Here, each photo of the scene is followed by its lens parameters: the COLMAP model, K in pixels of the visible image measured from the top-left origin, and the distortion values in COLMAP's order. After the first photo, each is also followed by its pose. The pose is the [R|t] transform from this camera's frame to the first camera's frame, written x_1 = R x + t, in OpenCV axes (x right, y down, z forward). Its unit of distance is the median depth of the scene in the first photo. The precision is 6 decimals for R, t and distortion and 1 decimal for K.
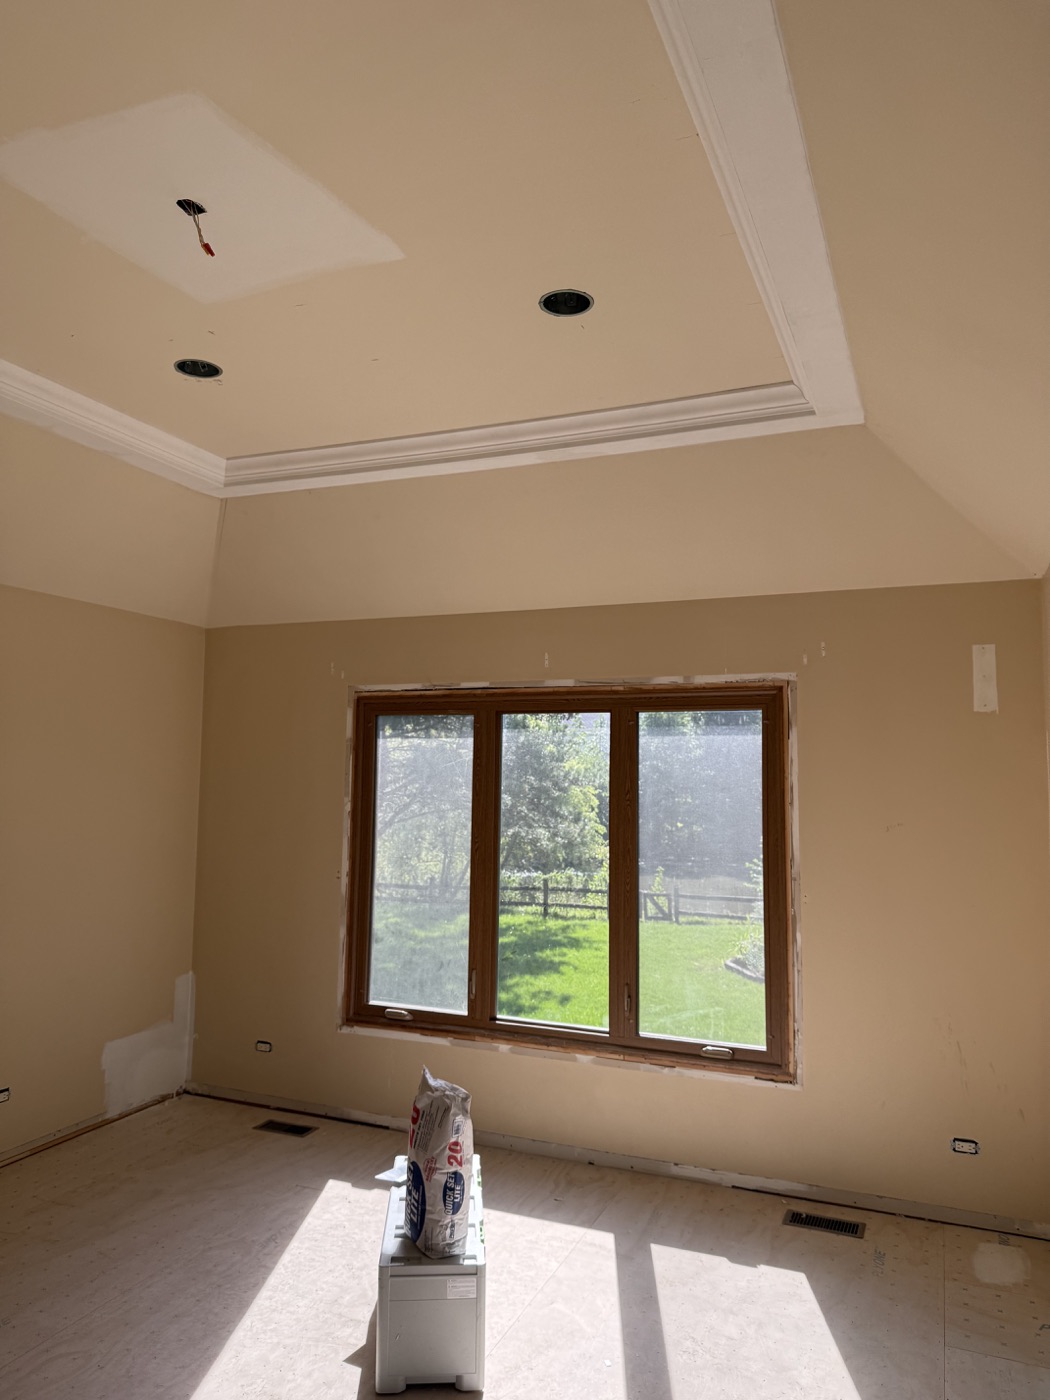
lens RADIAL K [[987.9, 0, 533.7], [0, 987.9, 696.9], [0, 0, 1]] dist [0.041693, -0.050466]
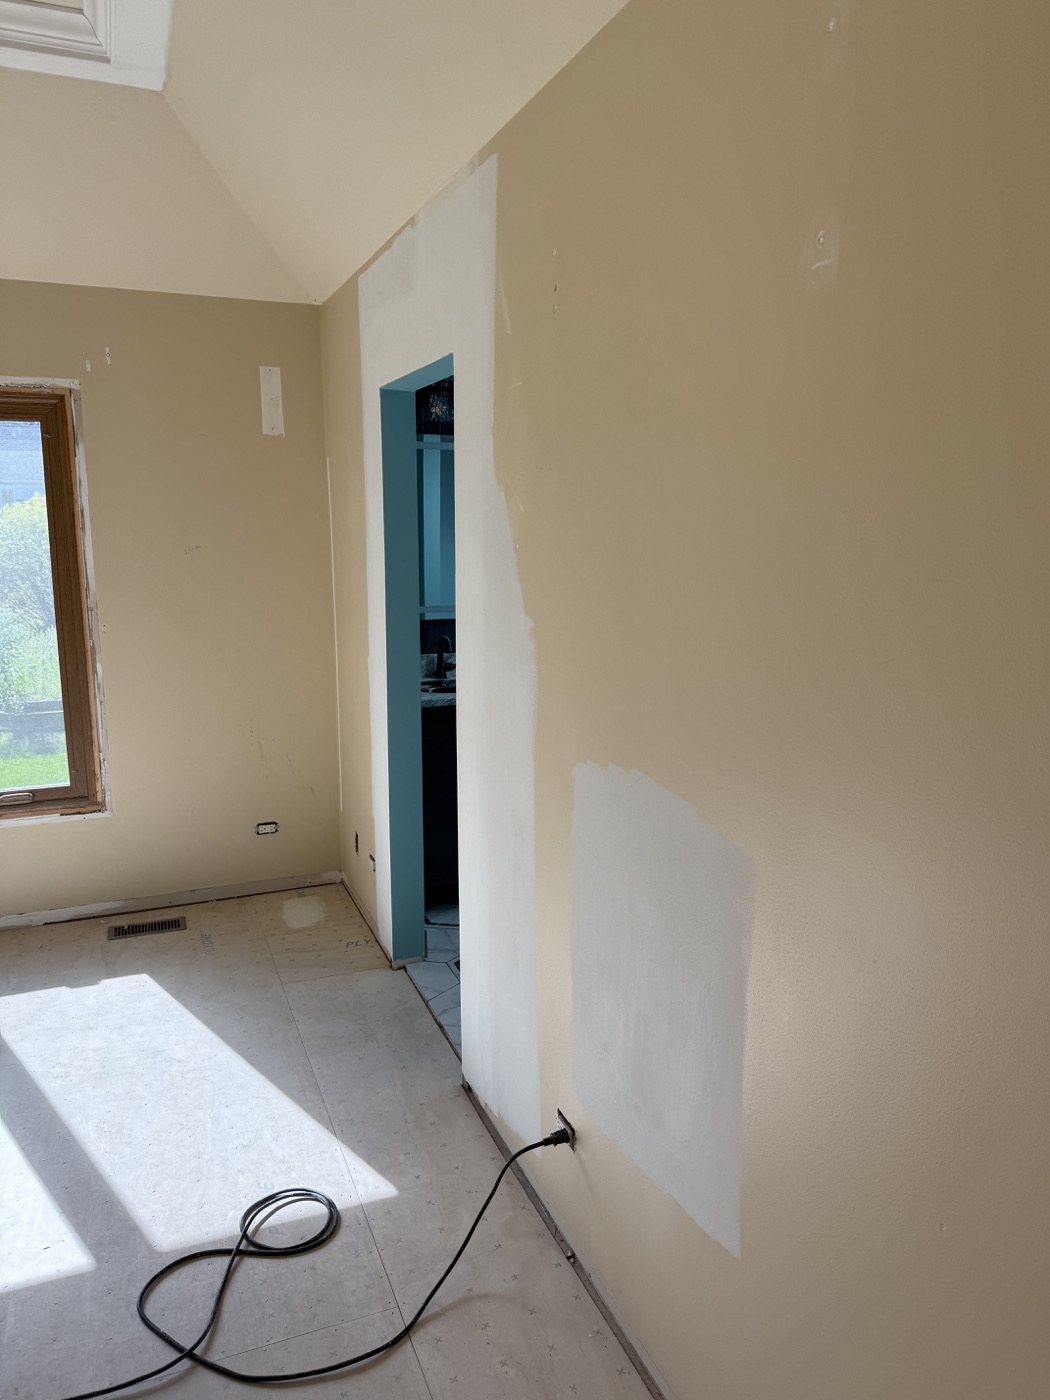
lens RADIAL K [[987.9, 0, 523.9], [0, 987.9, 698.5], [0, 0, 1]] dist [0.041693, -0.050466]
pose [[0.709332, -0.139017, 0.691030, -0.115643], [-0.047525, 0.968696, 0.243660, 0.016533], [-0.703271, -0.205677, 0.680520, 0.049975]]
